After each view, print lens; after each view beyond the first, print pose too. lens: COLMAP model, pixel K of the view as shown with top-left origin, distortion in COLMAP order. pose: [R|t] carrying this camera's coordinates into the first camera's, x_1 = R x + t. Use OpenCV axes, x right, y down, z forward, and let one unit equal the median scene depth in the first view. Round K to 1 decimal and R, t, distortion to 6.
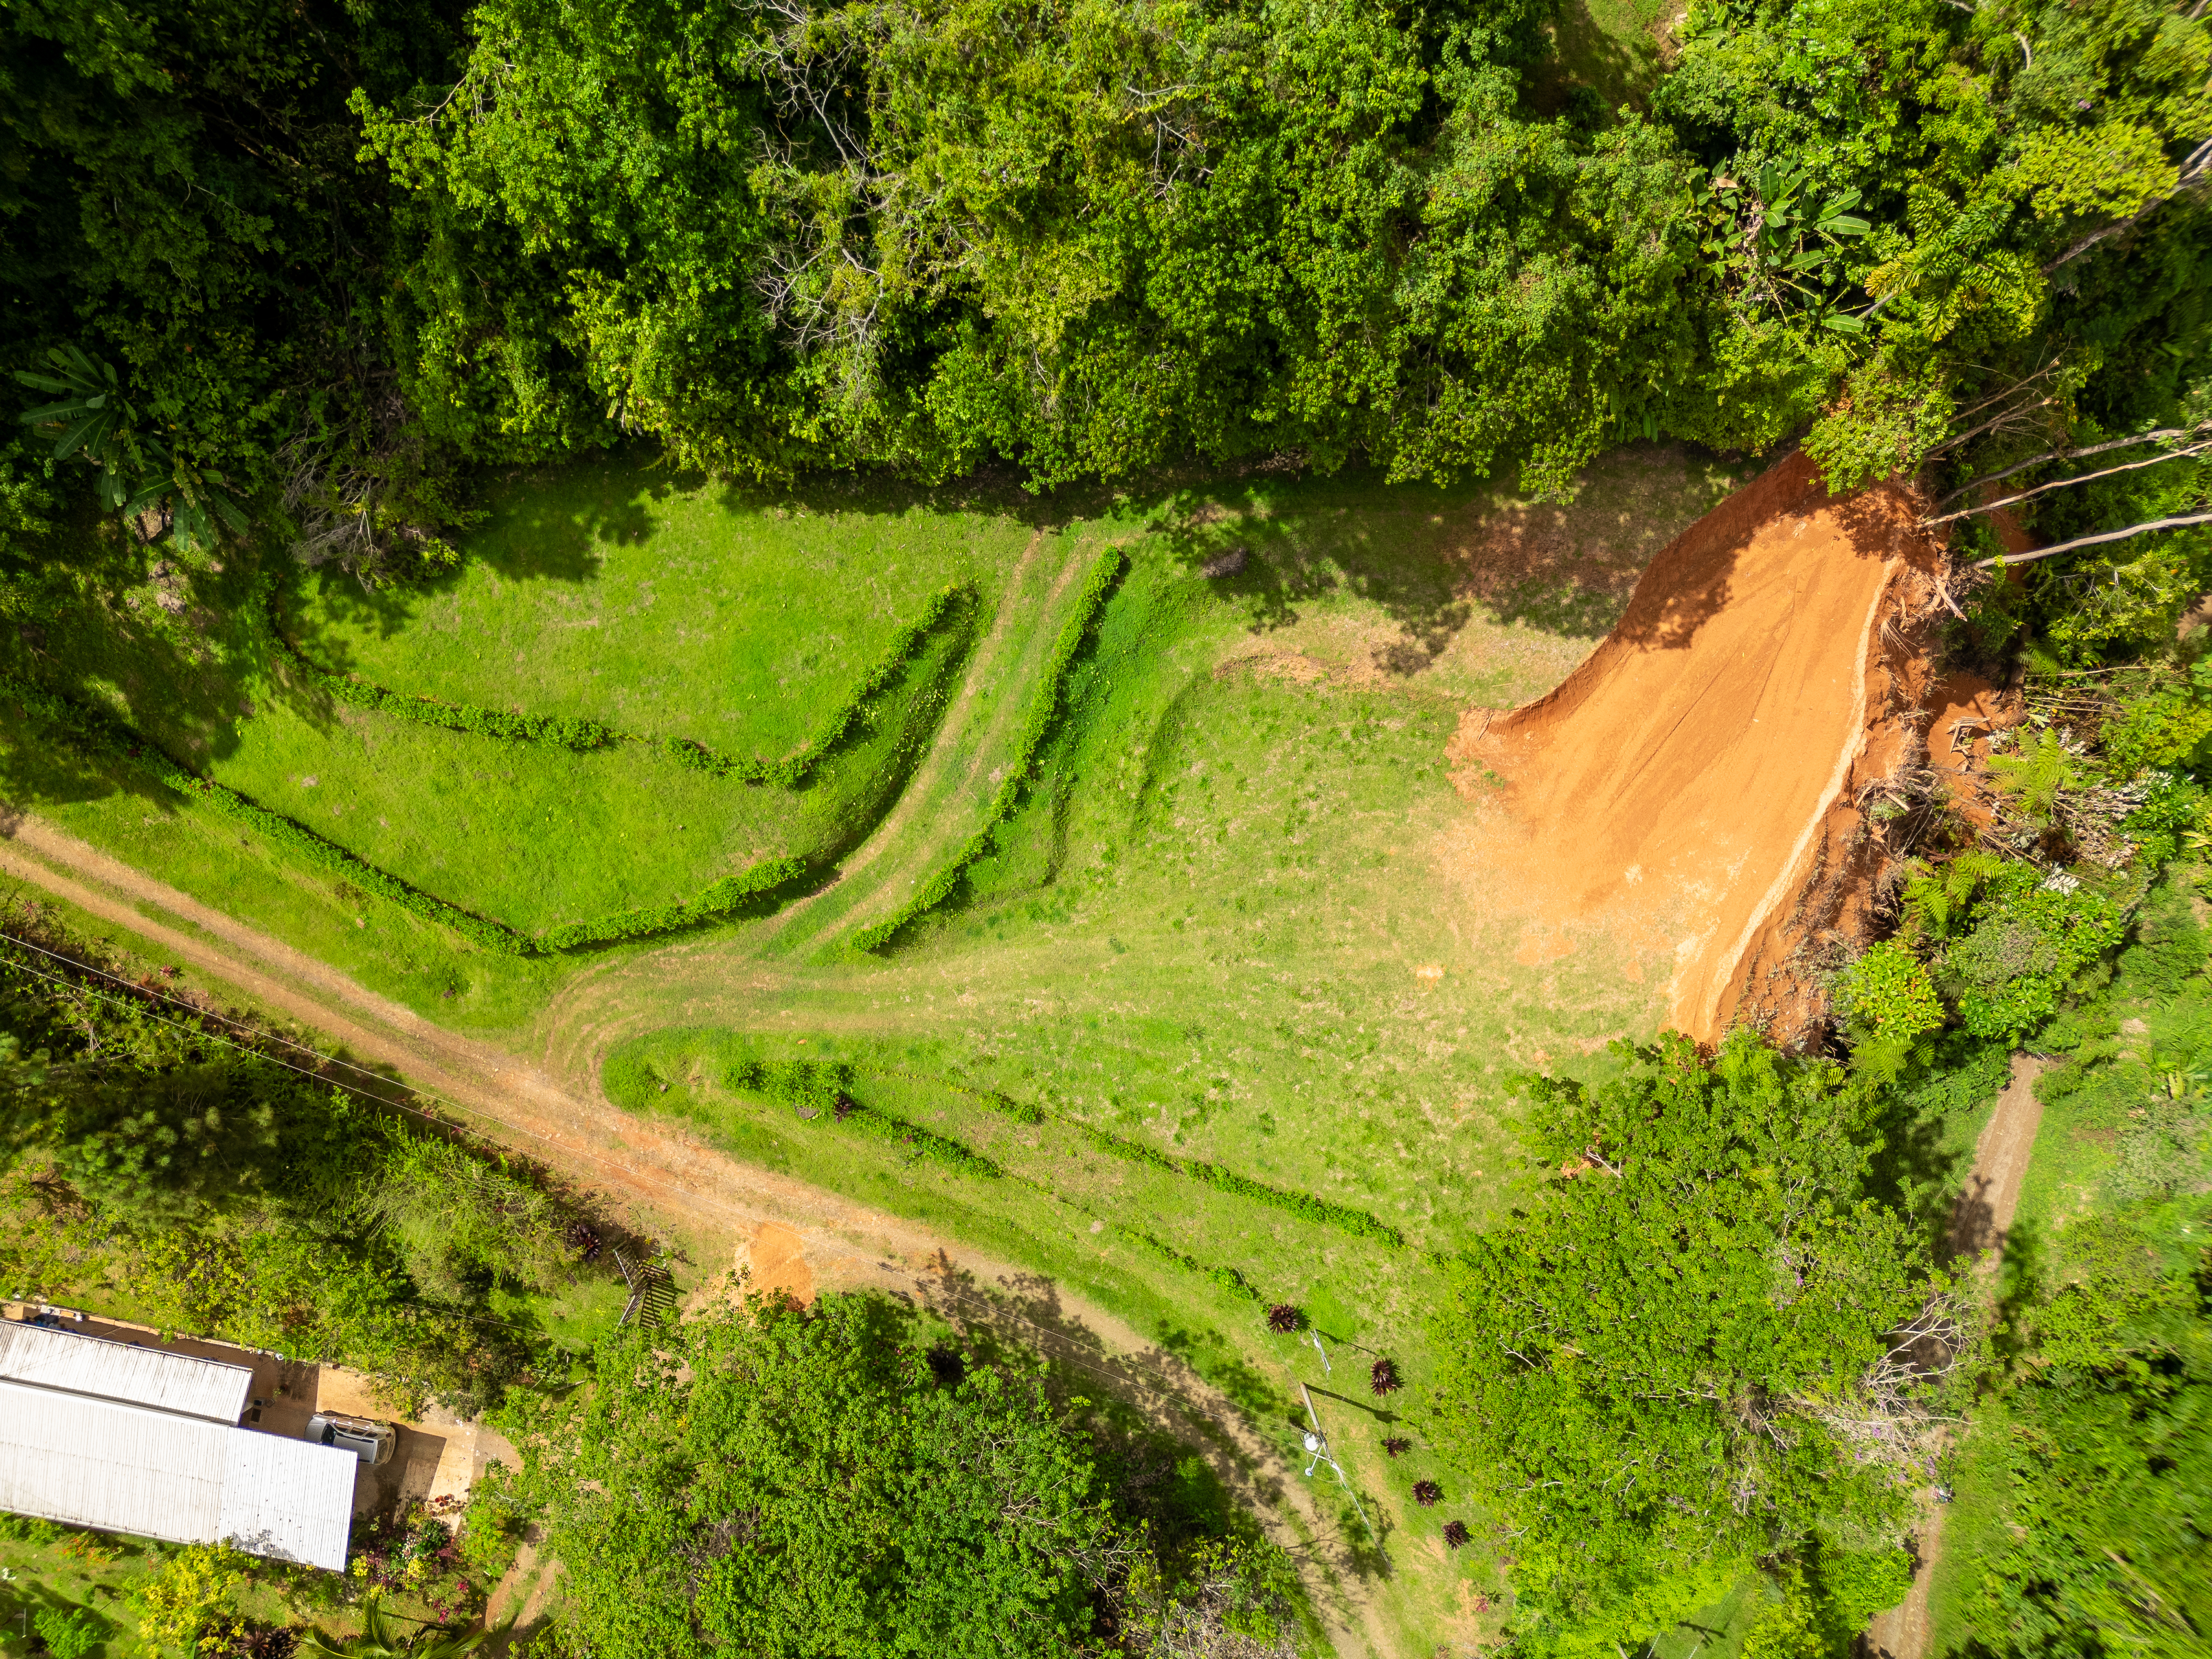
lens RADIAL K [[1571.0, 0, 1109.4], [0, 1571.0, 775.5], [0, 0, 1]] dist [0.058416, -0.082601]
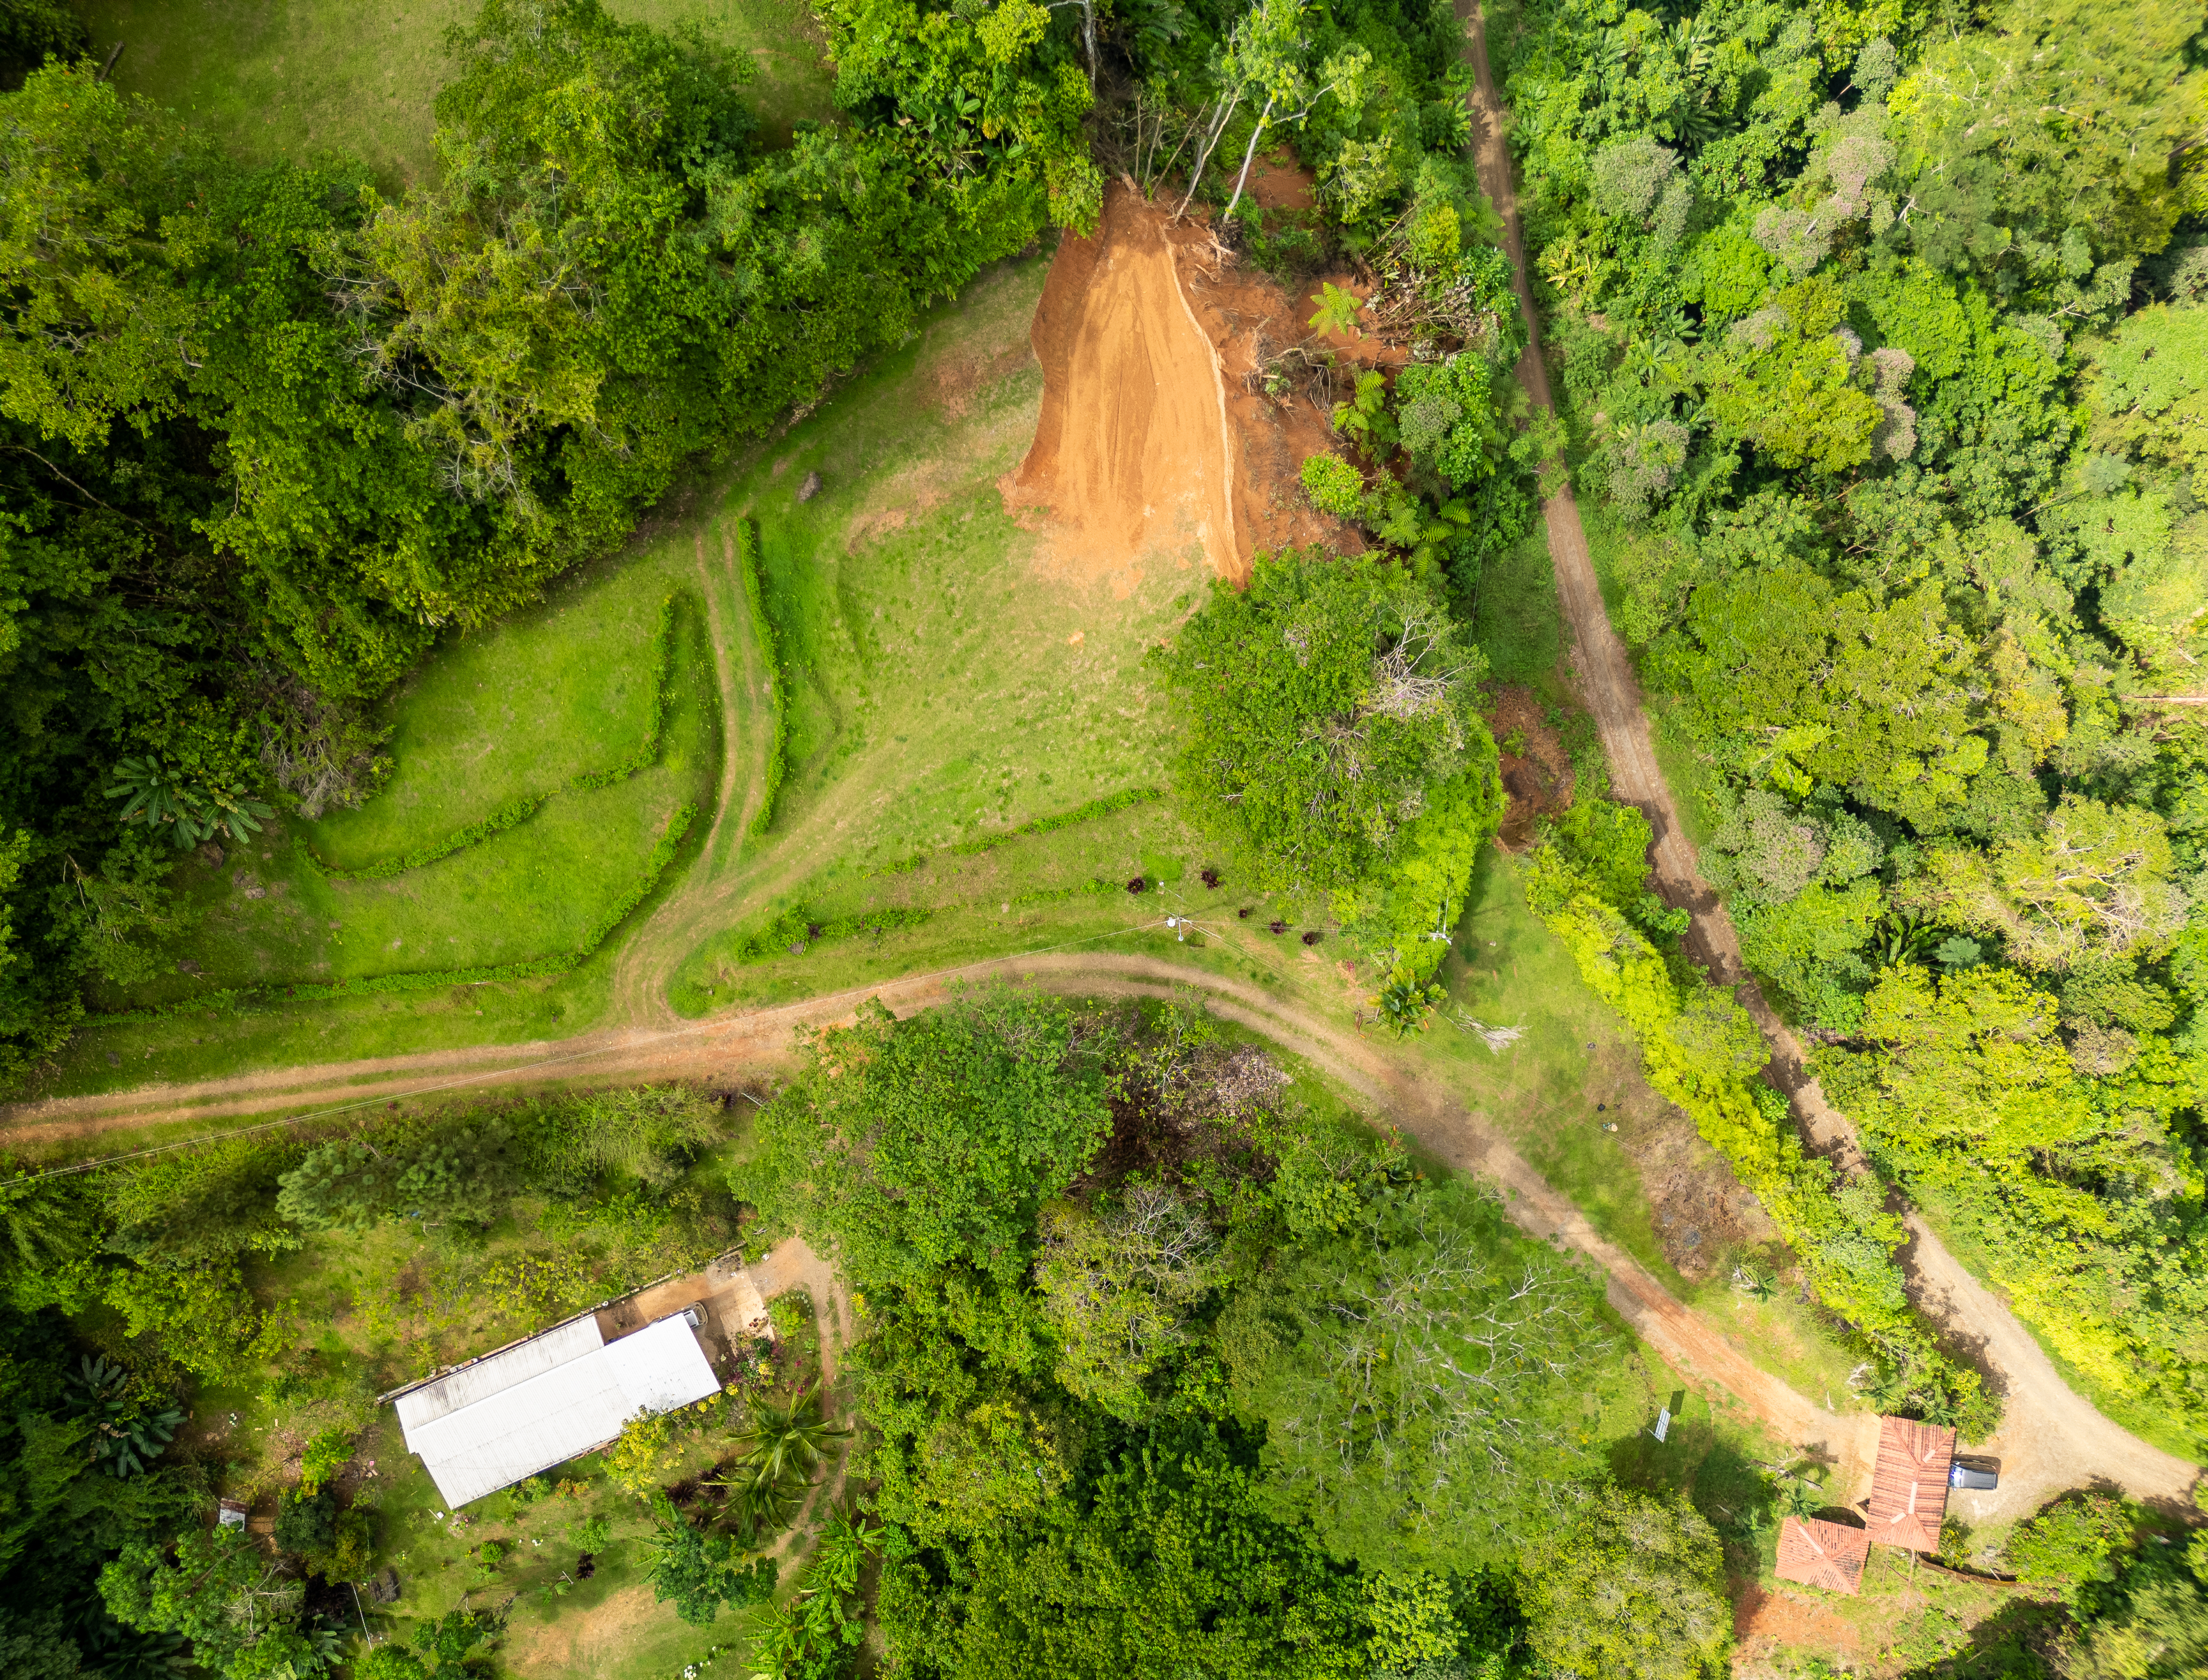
lens RADIAL K [[1533.9, 0, 1106.3], [0, 1533.9, 804.6], [0, 0, 1]] dist [-0.001848, 0.001833]
pose [[0.827130, -0.561549, 0.022779, 0.102894], [0.561120, 0.827421, 0.022767, 0.244405], [-0.031633, -0.006050, 0.999481, -0.500025]]
